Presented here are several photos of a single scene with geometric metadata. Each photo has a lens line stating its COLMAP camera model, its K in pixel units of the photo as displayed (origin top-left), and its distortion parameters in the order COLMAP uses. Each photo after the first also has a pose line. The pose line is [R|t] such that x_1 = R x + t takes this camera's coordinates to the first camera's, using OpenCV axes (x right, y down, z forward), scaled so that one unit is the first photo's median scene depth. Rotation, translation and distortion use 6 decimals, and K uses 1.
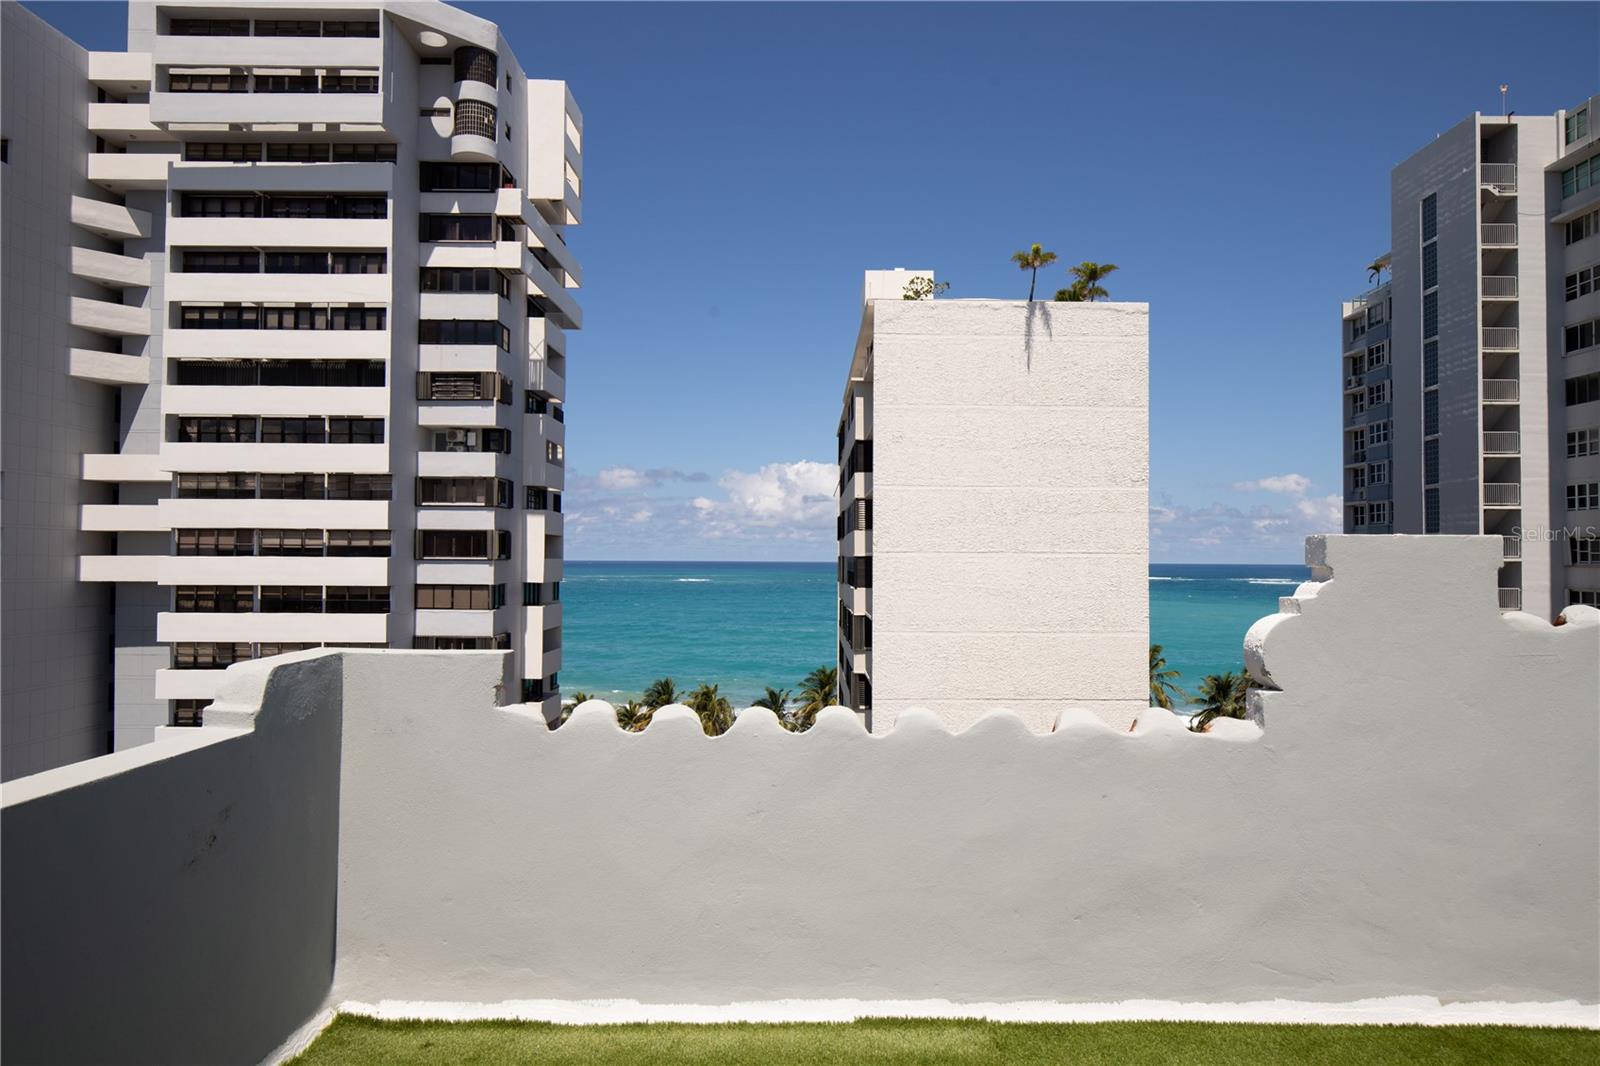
lens RADIAL K [[963.9, 0, 811.6], [0, 963.9, 534.7], [0, 0, 1]] dist [-0.005941, 0.001606]
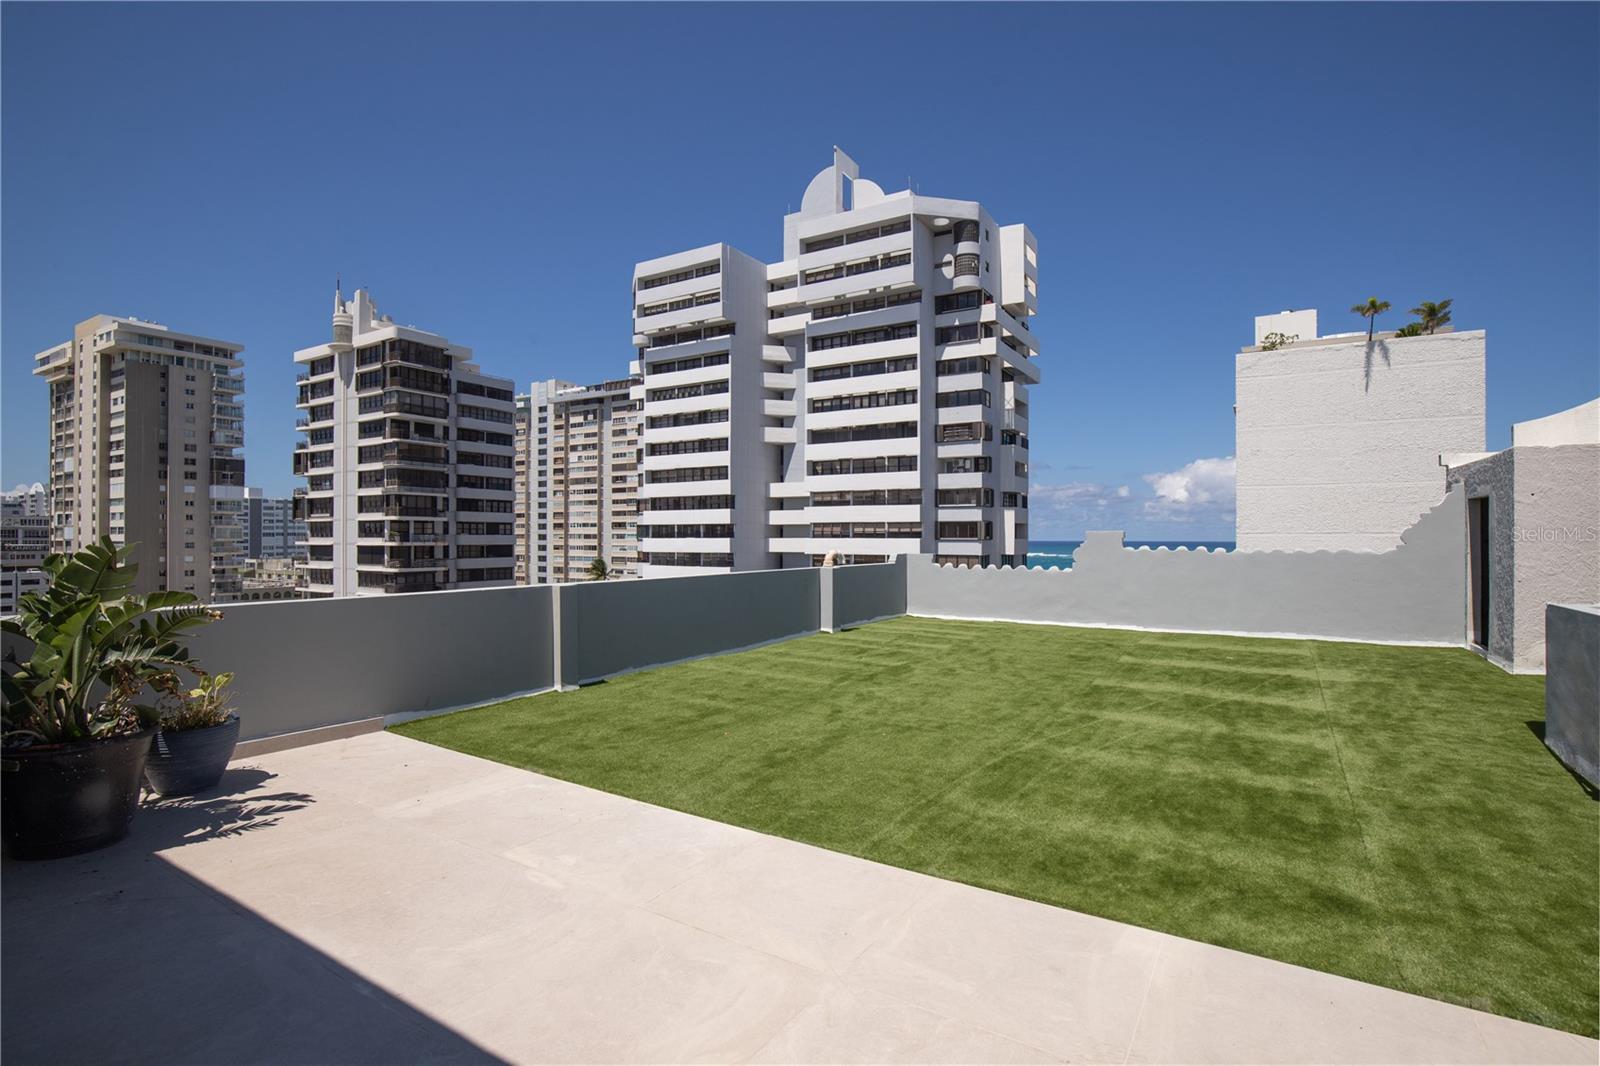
lens RADIAL K [[779.7, 0, 803.3], [0, 779.7, 532.7], [0, 0, 1]] dist [-0.002700, -0.000041]
pose [[0.841852, -0.007099, -0.539662, 0.116881], [0.014768, 0.999842, 0.009884, -0.002687], [0.539507, -0.016291, 0.841824, -0.243688]]
